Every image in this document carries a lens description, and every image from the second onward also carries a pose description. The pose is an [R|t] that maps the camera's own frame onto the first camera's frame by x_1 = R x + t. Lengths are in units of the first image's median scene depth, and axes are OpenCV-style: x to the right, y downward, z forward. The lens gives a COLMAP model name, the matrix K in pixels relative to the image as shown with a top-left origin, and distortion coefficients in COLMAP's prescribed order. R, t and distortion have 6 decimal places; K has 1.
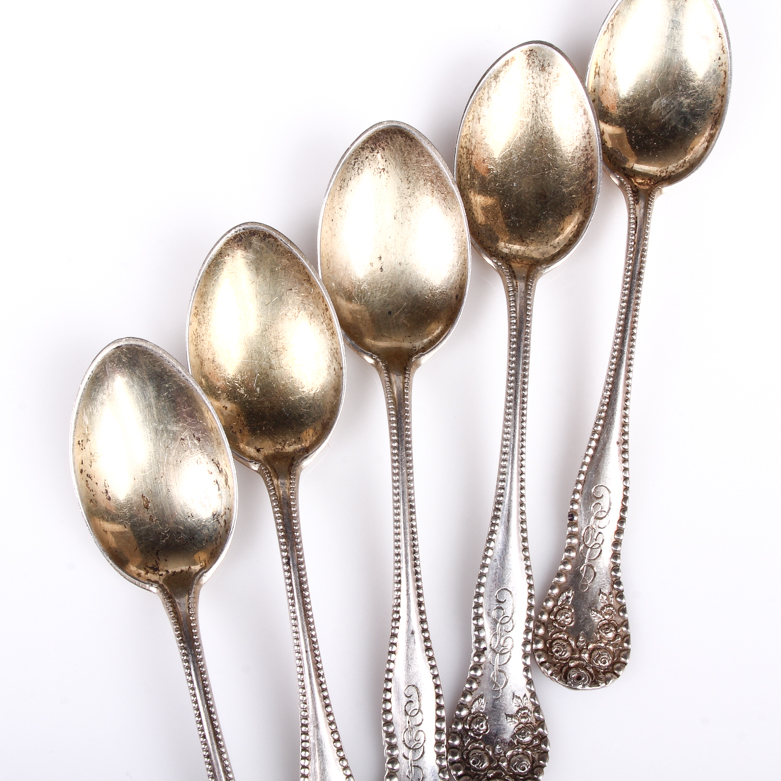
lens RADIAL K [[1511.2, 0, 390.5], [0, 1511.2, 390.5], [0, 0, 1]] dist [-0.070069, 0.001997]
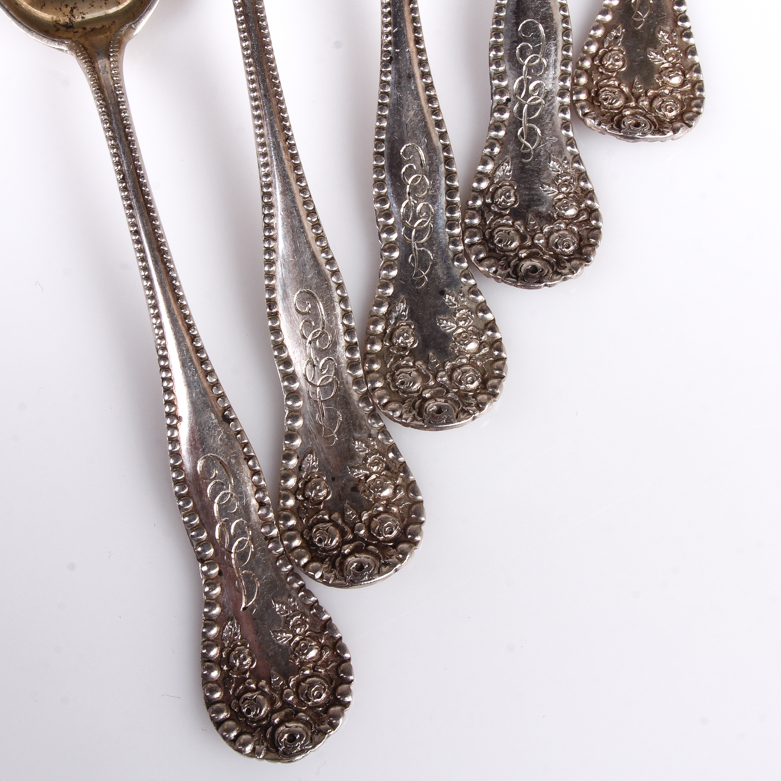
lens RADIAL K [[1511.2, 0, 390.5], [0, 1511.2, 390.5], [0, 0, 1]] dist [-0.070069, 0.001997]
pose [[0.998301, -0.045848, -0.035954, 0.024483], [0.045573, 0.998926, -0.008416, 0.314151], [0.036302, 0.006763, 0.999318, 0.252633]]
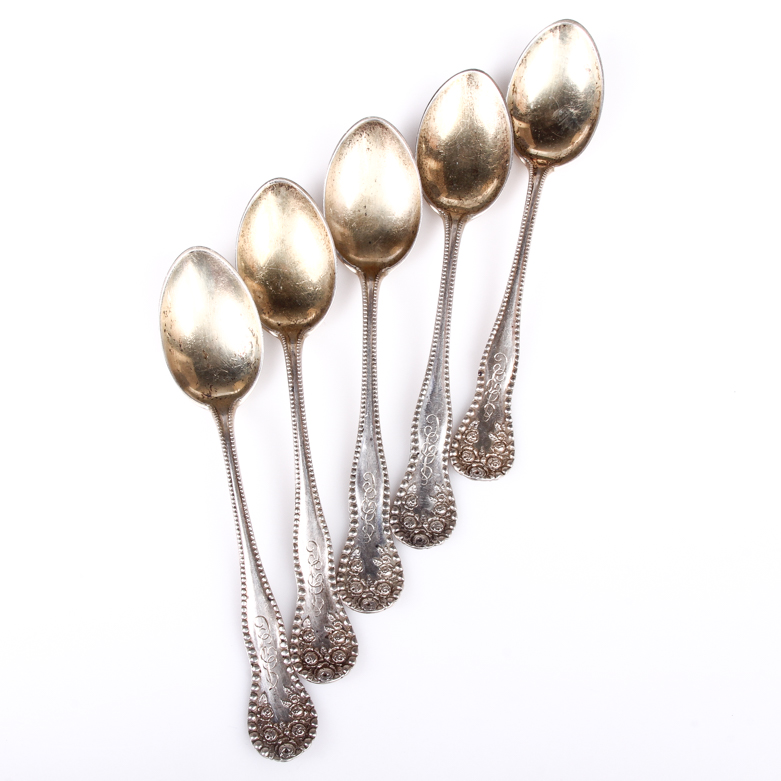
lens RADIAL K [[1511.2, 0, 390.5], [0, 1511.2, 390.5], [0, 0, 1]] dist [-0.070069, 0.001997]
pose [[0.996991, 0.033182, -0.070052, 0.138690], [-0.037439, 0.997474, -0.060361, 0.198702], [0.067872, 0.062802, 0.995715, -0.534098]]
